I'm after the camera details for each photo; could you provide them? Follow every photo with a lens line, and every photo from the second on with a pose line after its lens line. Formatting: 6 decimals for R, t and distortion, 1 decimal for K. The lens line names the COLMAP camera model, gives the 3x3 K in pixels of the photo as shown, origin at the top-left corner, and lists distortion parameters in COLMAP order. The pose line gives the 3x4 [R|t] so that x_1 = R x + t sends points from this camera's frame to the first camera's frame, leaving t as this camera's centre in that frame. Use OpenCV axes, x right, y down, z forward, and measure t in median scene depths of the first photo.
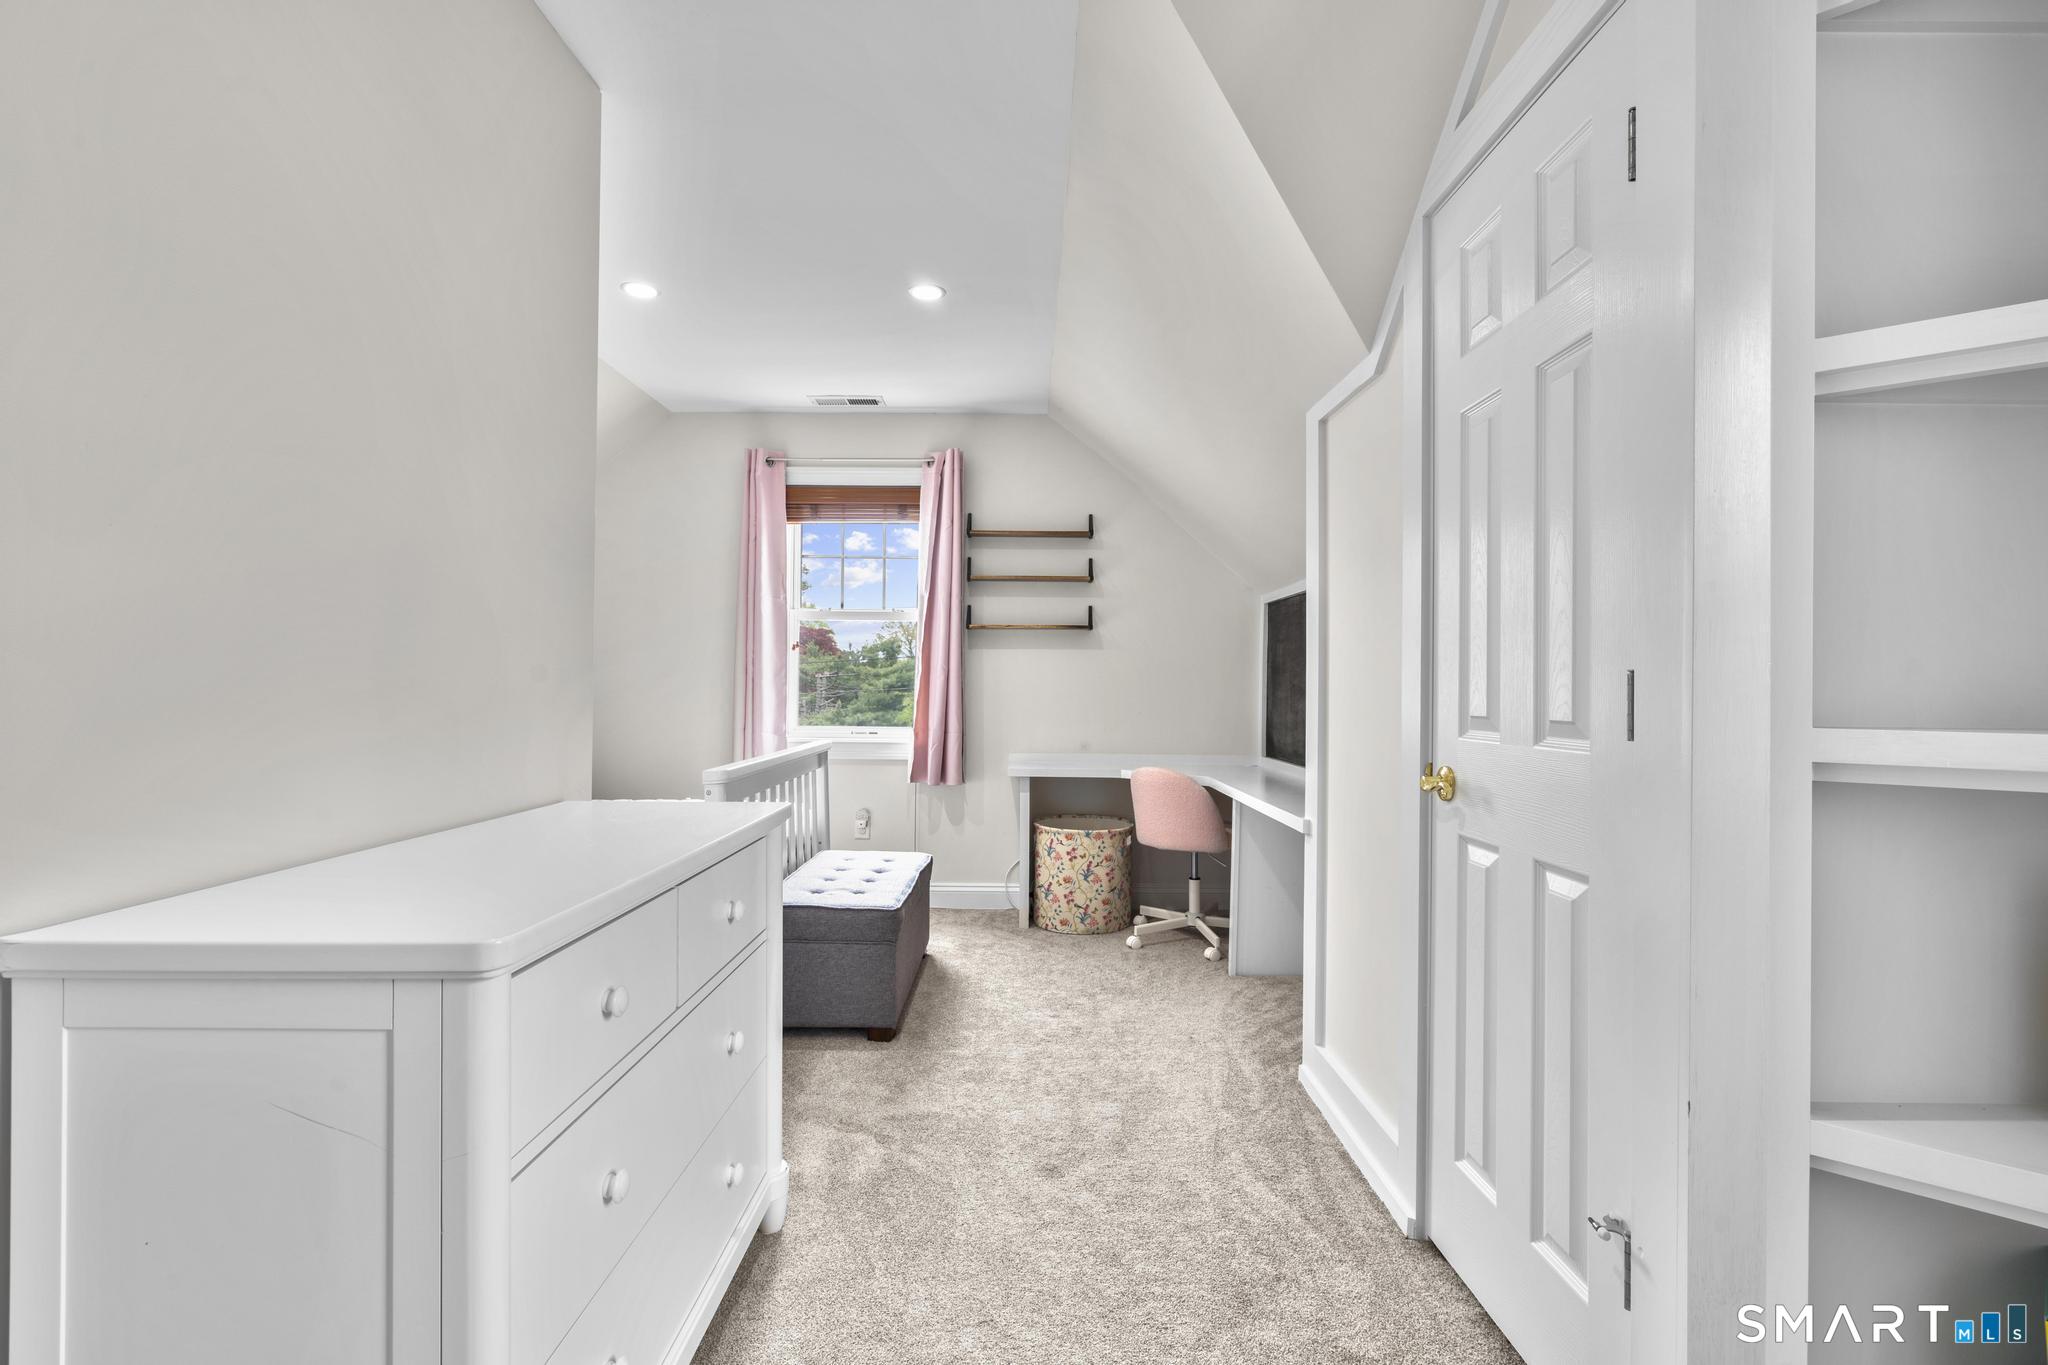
lens RADIAL K [[924.2, 0, 1041.7], [0, 924.2, 691.9], [0, 0, 1]] dist [-0.010100, 0.003787]
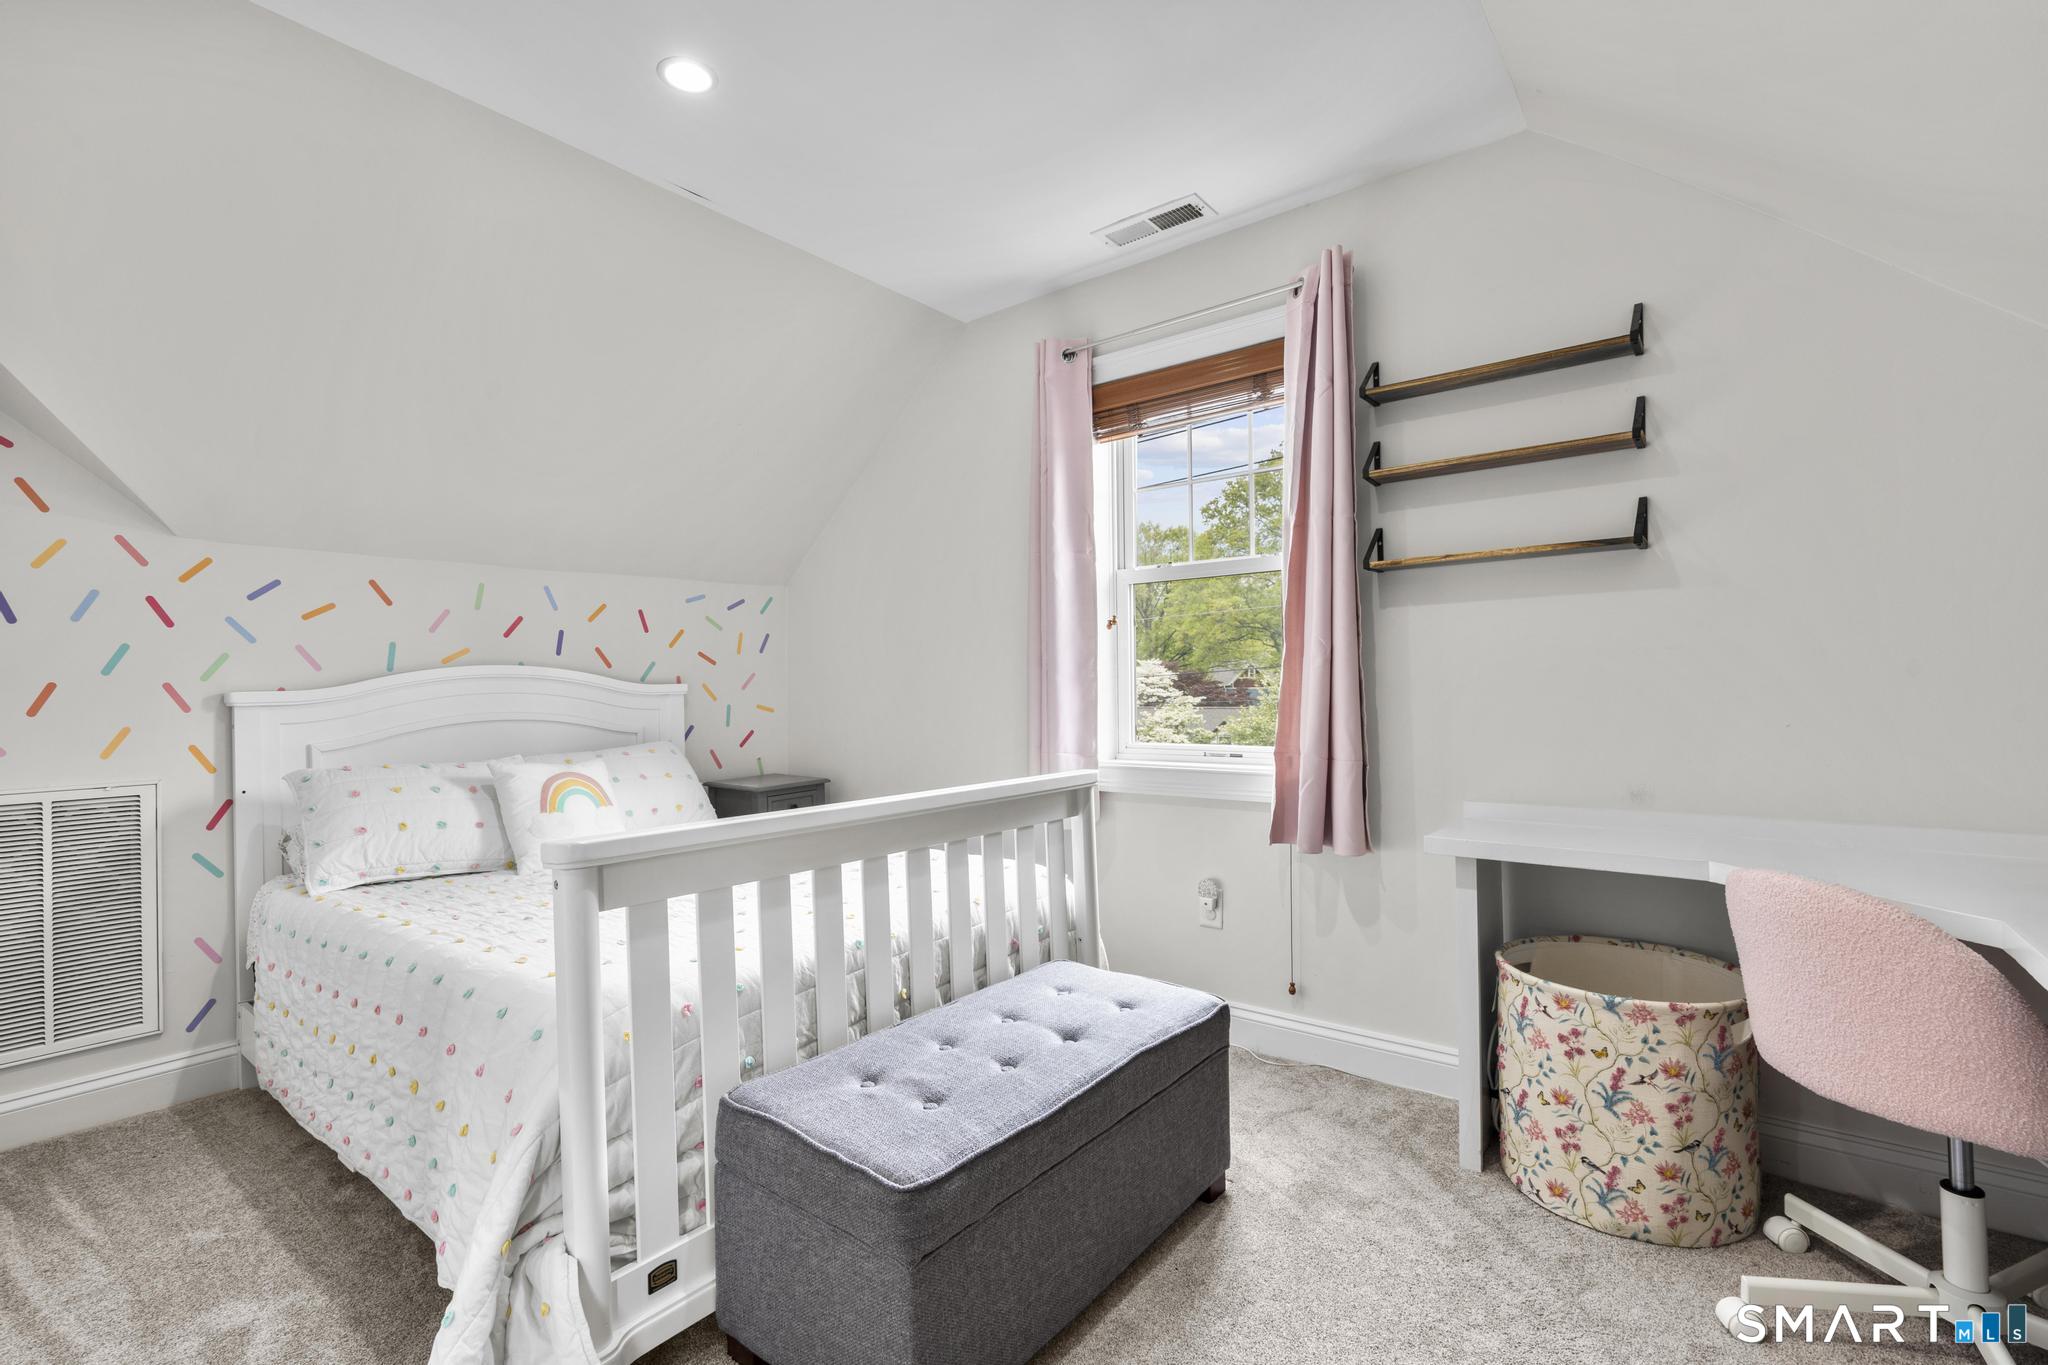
lens RADIAL K [[924.2, 0, 1012.3], [0, 924.2, 685.5], [0, 0, 1]] dist [-0.010100, 0.003787]
pose [[0.781021, -0.022744, -0.624090, 0.100513], [0.012972, 0.999712, -0.020198, 0.009036], [0.624370, 0.007679, 0.781091, 0.473728]]
